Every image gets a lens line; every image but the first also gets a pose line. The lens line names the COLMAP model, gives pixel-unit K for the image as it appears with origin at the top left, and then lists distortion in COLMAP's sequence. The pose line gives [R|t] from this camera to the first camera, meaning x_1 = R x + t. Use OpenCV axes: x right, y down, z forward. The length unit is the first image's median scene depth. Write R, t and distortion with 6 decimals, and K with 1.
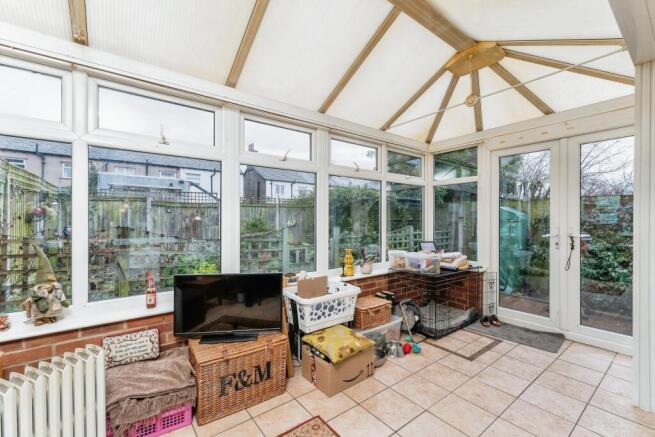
lens RADIAL K [[267.6, 0, 332.7], [0, 267.6, 216.4], [0, 0, 1]] dist [0.002898, 0.000250]
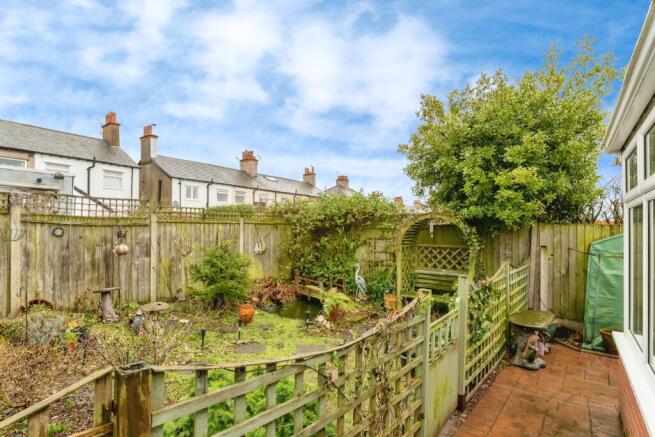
lens RADIAL K [[328.0, 0, 327.4], [0, 328.0, 226.4], [0, 0, 1]] dist [-0.000568, -0.000175]
pose [[0.970078, 0.009976, 0.242590, -0.088425], [-0.009133, 0.999948, -0.004599, -0.011998], [-0.242623, 0.002246, 0.970118, 0.086818]]
